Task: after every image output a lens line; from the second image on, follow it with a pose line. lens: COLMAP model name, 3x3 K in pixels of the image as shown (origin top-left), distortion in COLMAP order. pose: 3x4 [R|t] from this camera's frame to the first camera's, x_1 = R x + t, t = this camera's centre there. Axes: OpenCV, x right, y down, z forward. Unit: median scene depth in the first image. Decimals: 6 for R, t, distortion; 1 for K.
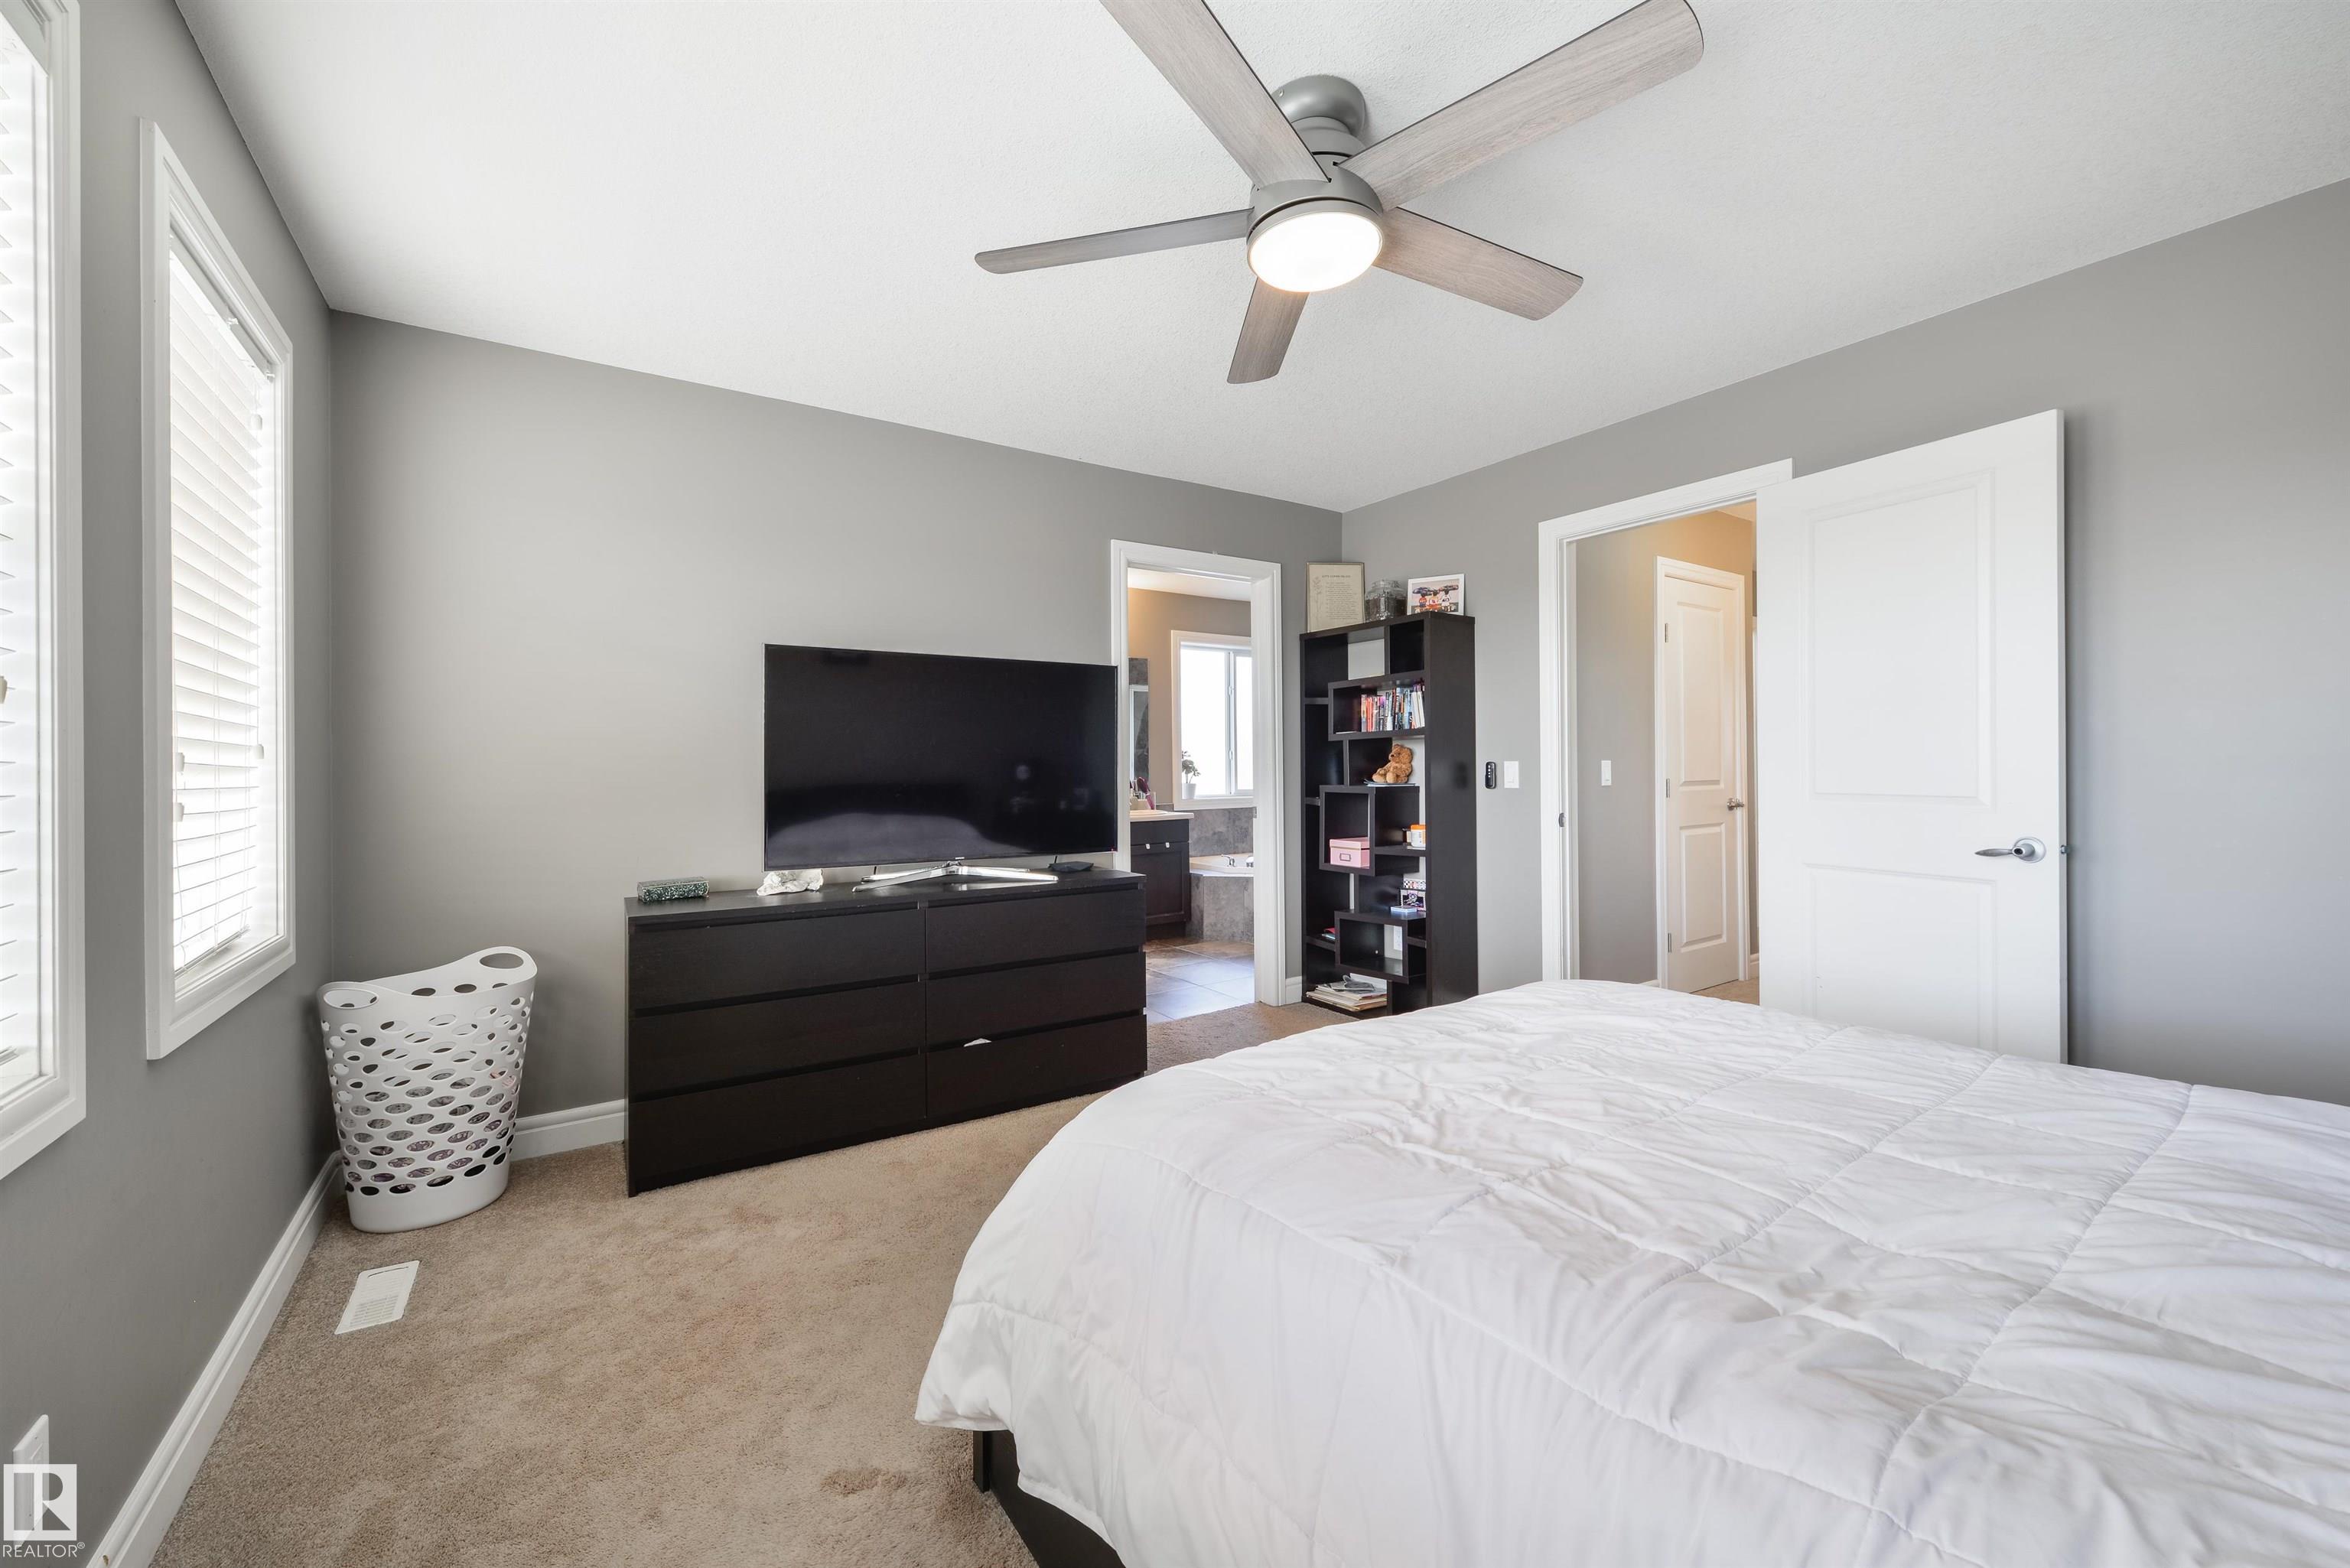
lens RADIAL K [[930.5, 0, 1195.6], [0, 930.5, 775.8], [0, 0, 1]] dist [0.001815, 0.000342]
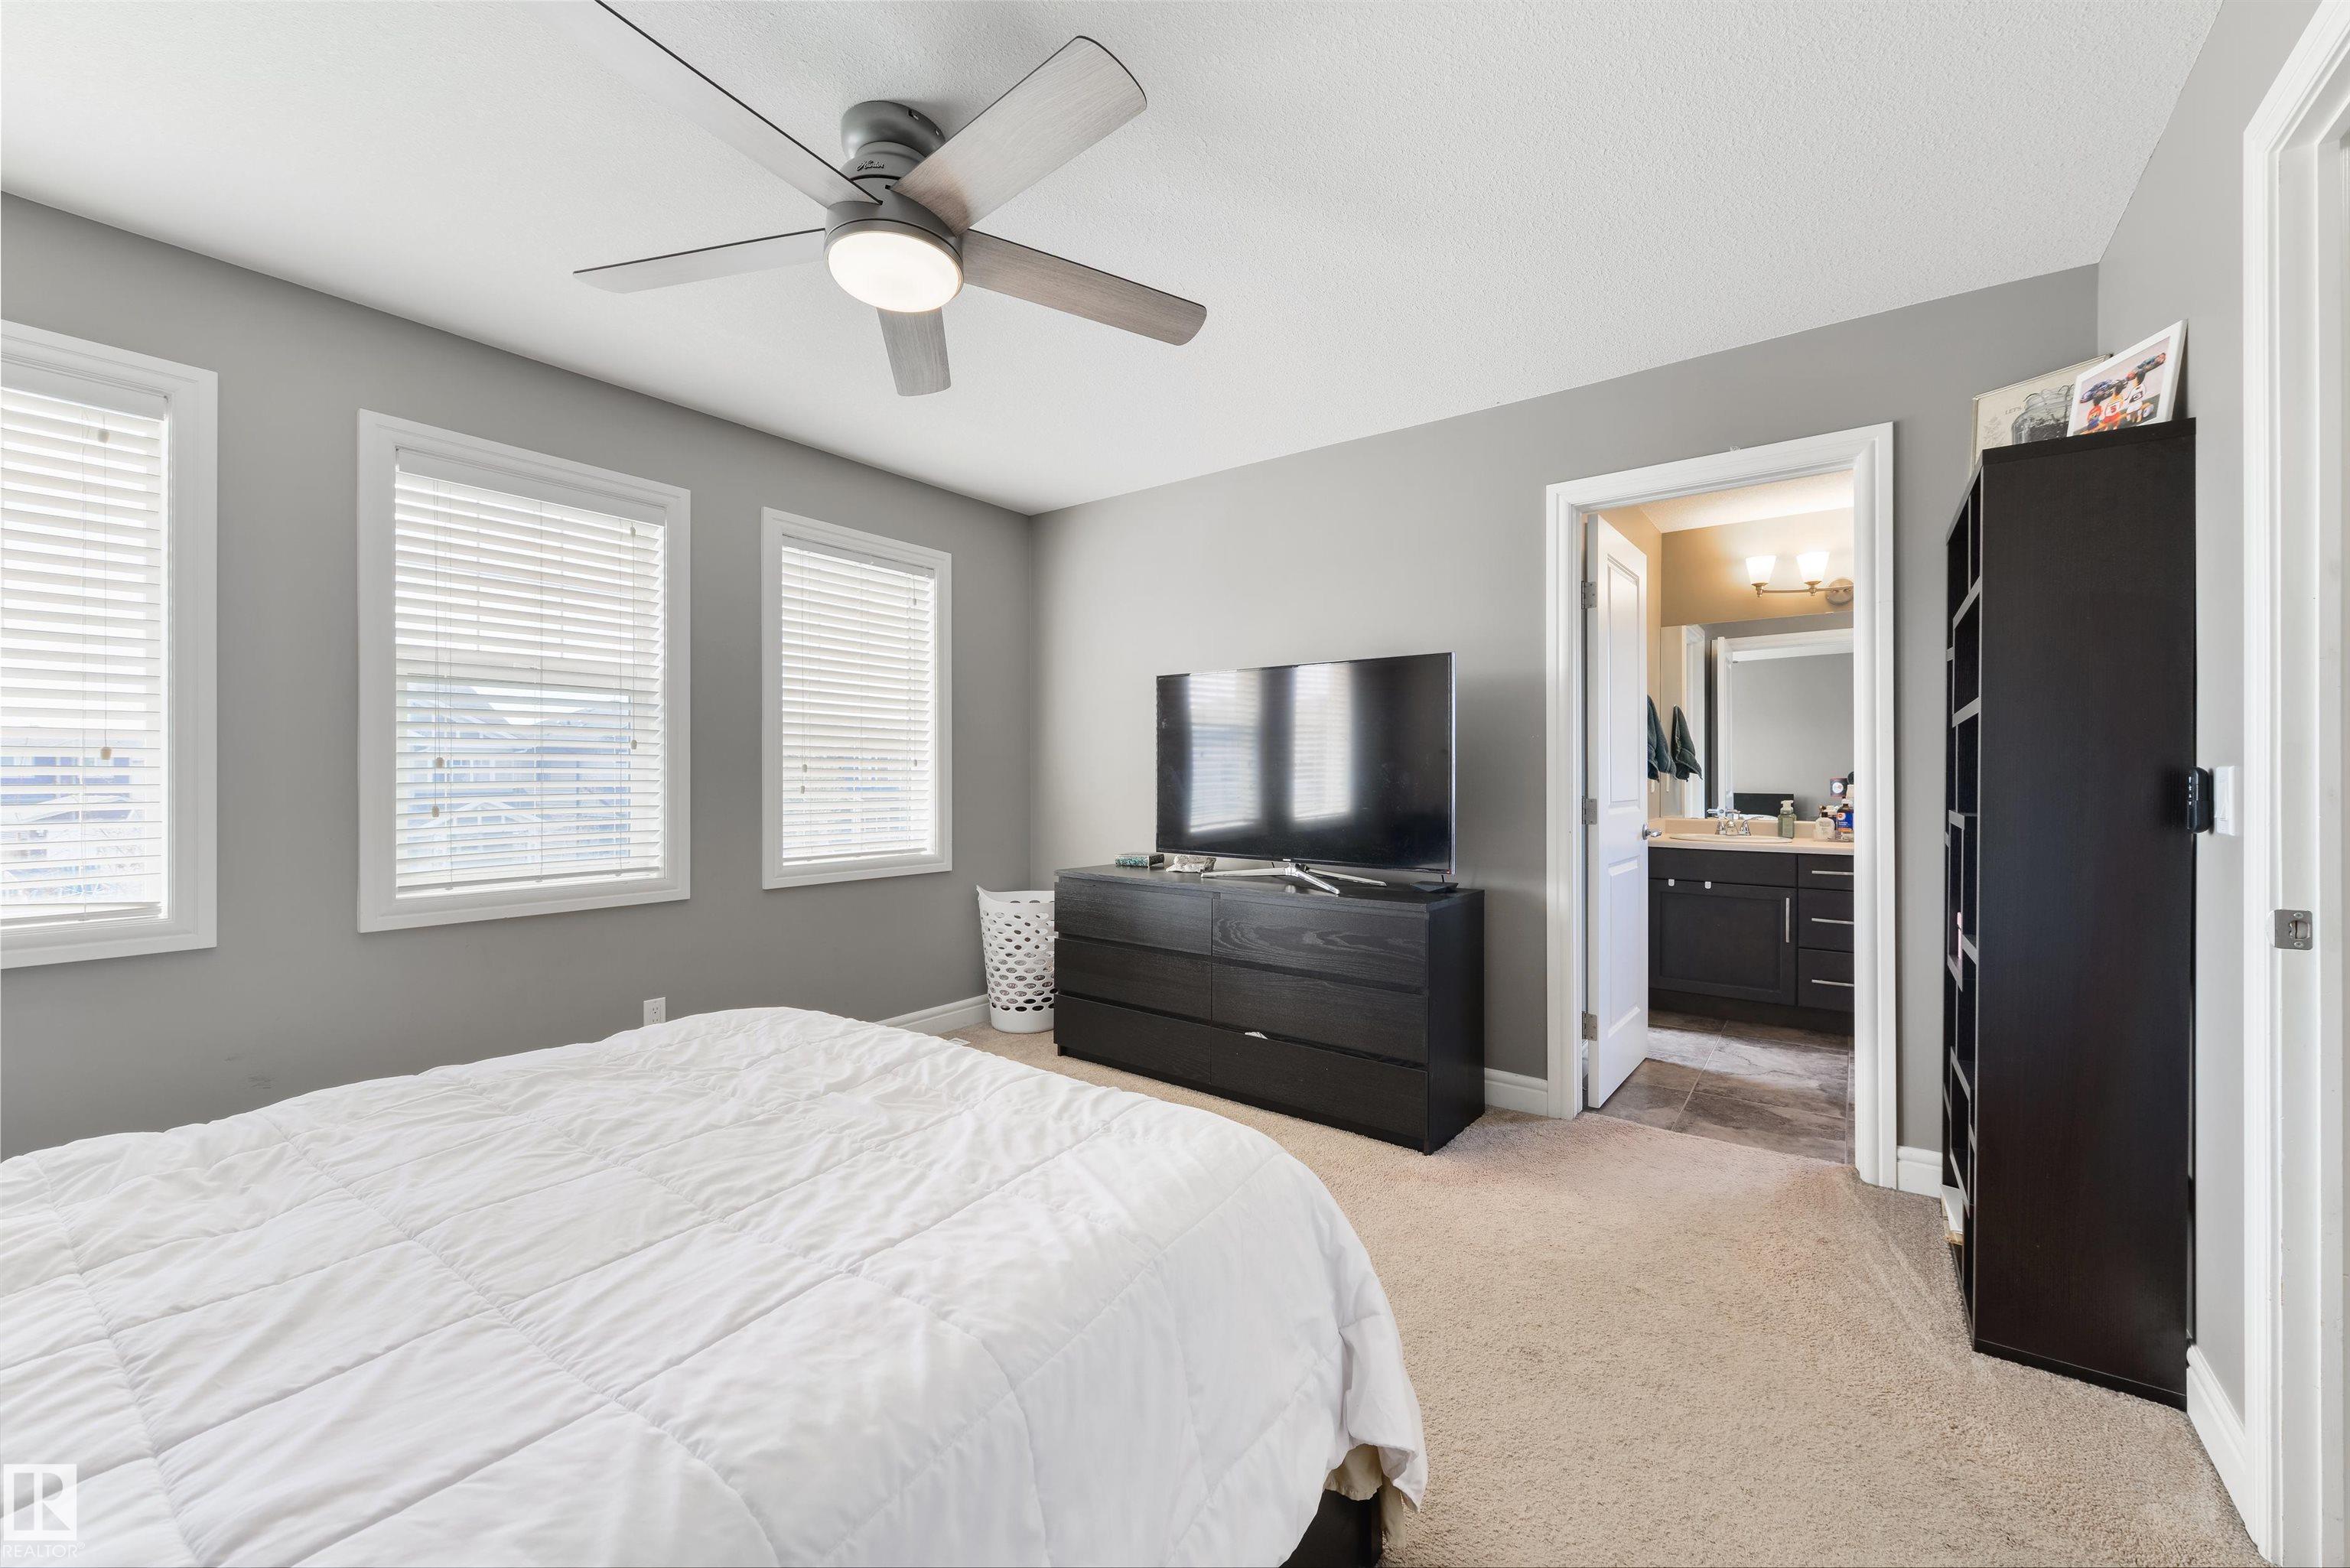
lens RADIAL K [[930.5, 0, 1195.6], [0, 930.5, 775.8], [0, 0, 1]] dist [0.001815, 0.000342]
pose [[0.309900, 0.005080, -0.950756, 0.547130], [-0.010114, 0.999947, 0.002046, -0.006734], [0.950715, 0.008982, 0.309935, 0.441118]]
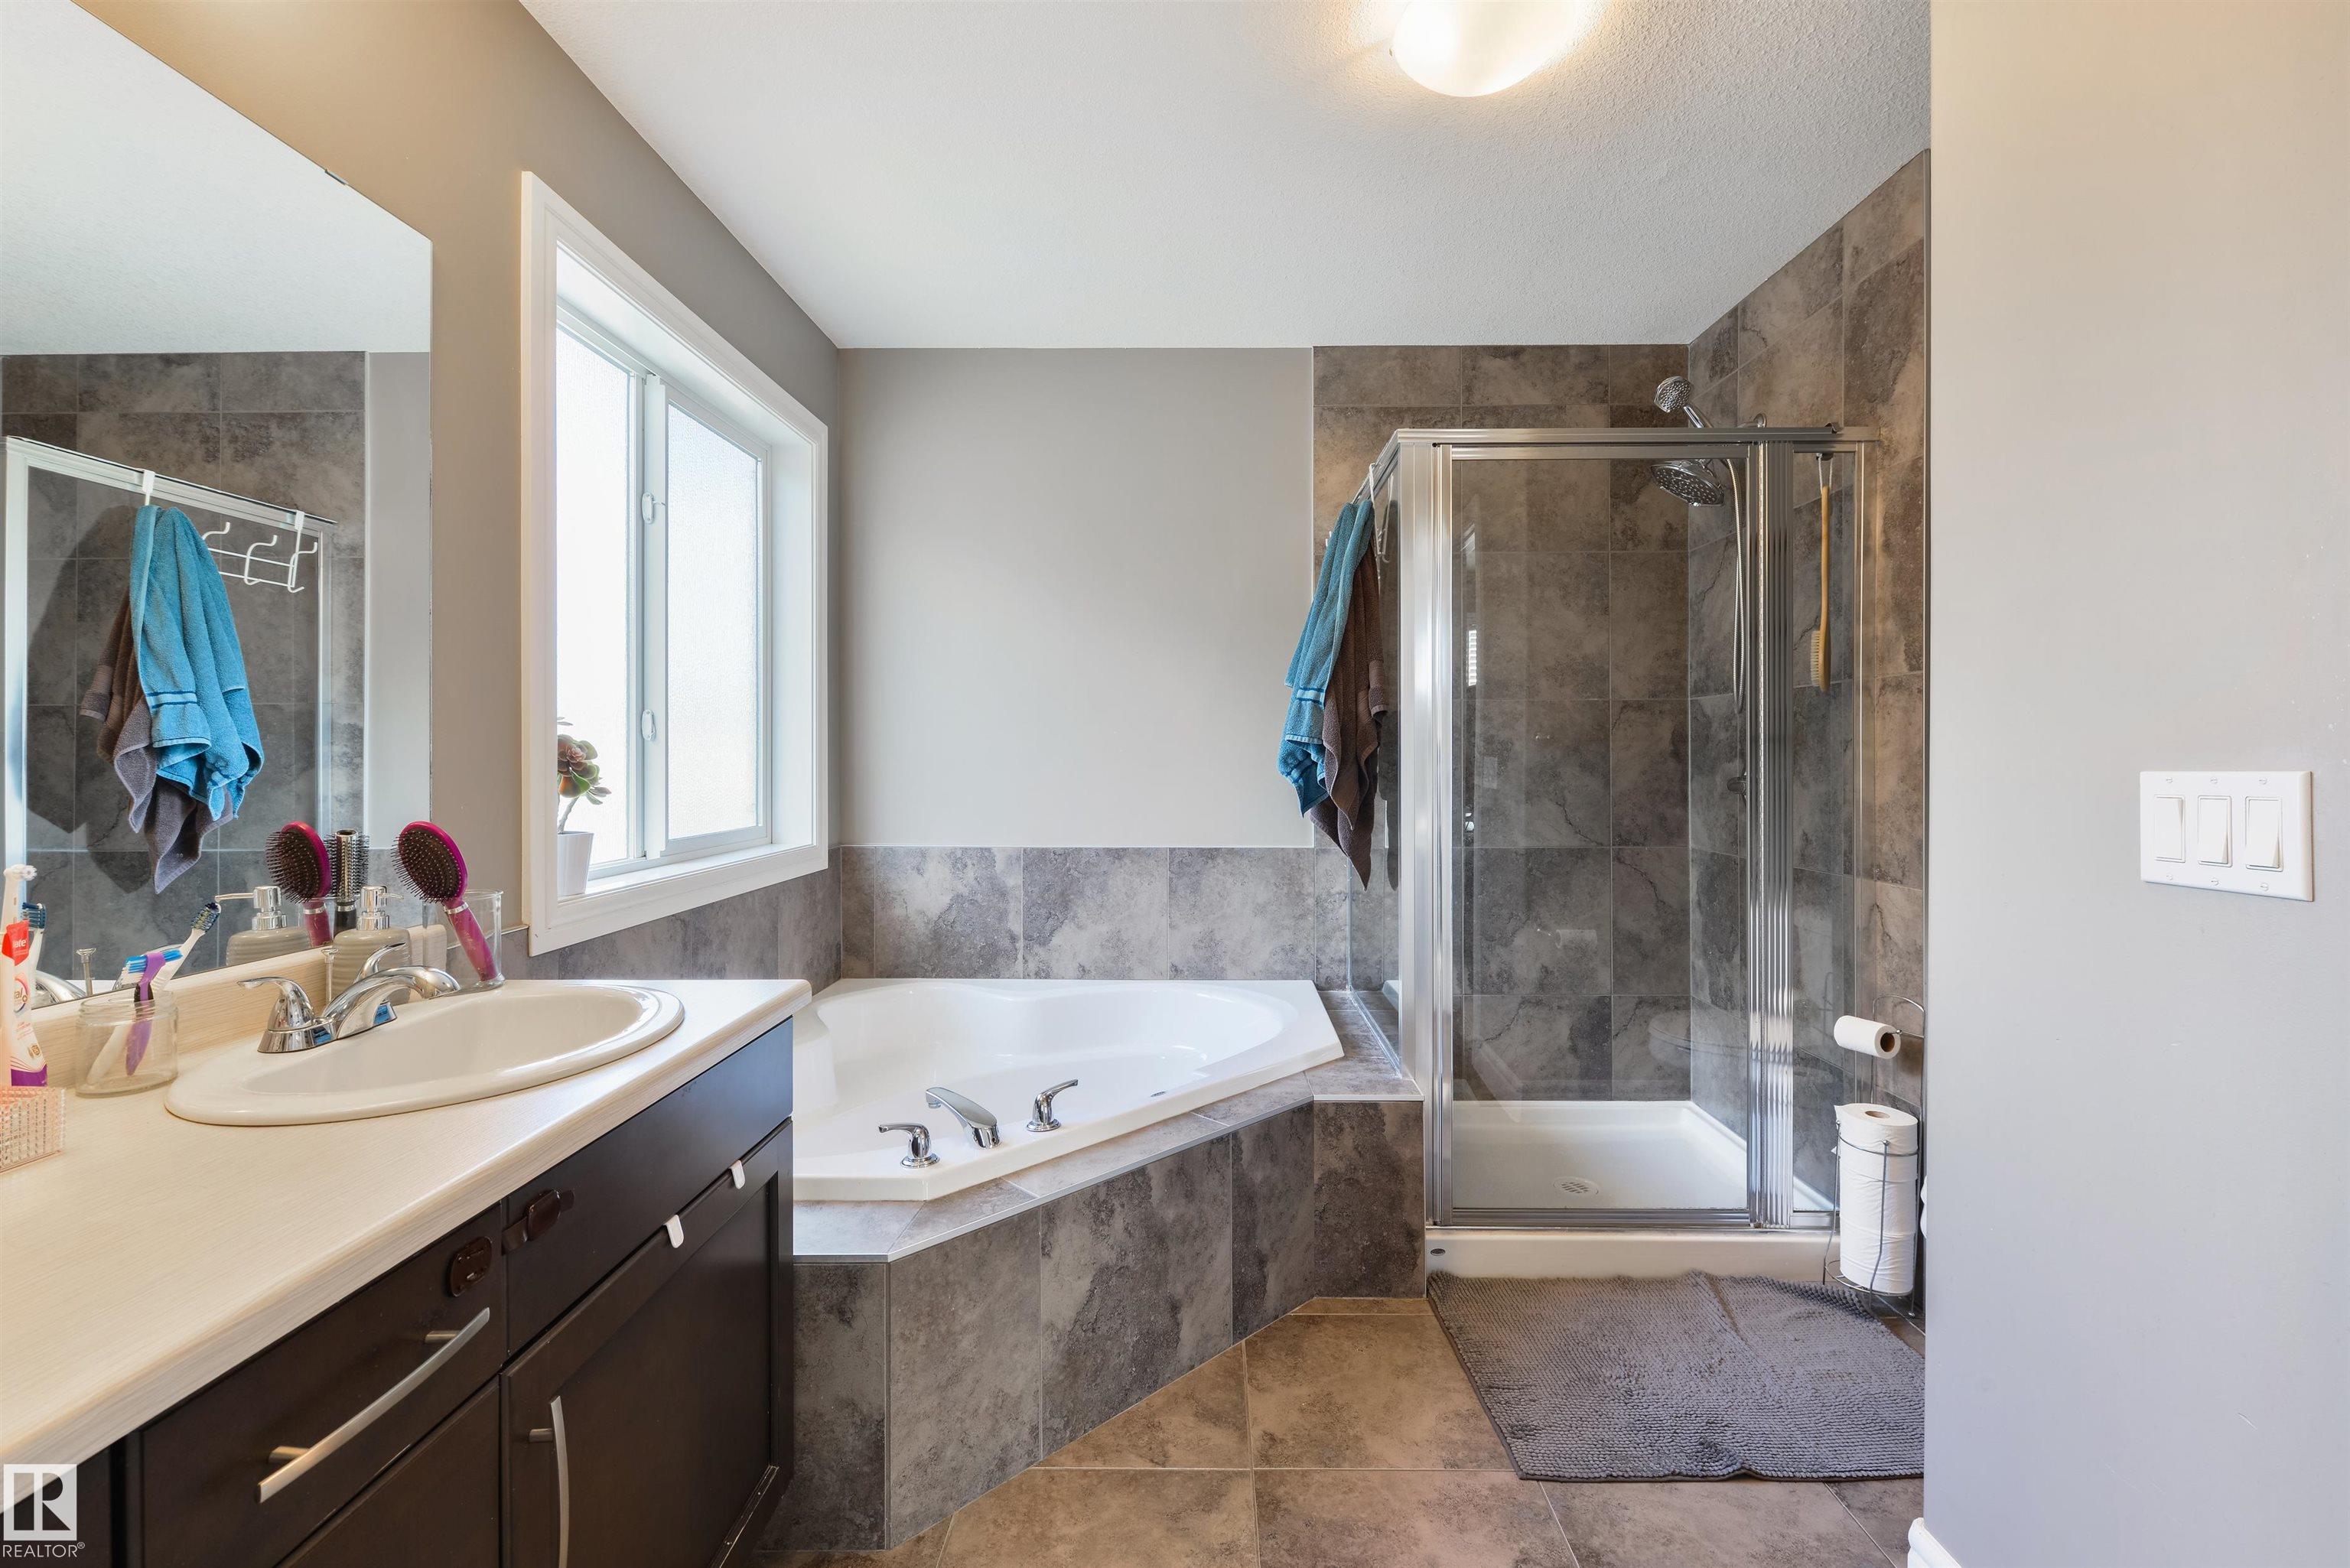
lens RADIAL K [[972.3, 0, 1185.1], [0, 972.3, 770.7], [0, 0, 1]] dist [0.006286, -0.006291]
pose [[0.584720, -0.000320, 0.811235, -0.200544], [0.001228, 0.999999, -0.000490, -0.014329], [-0.811234, 0.001282, 0.584720, 1.166961]]
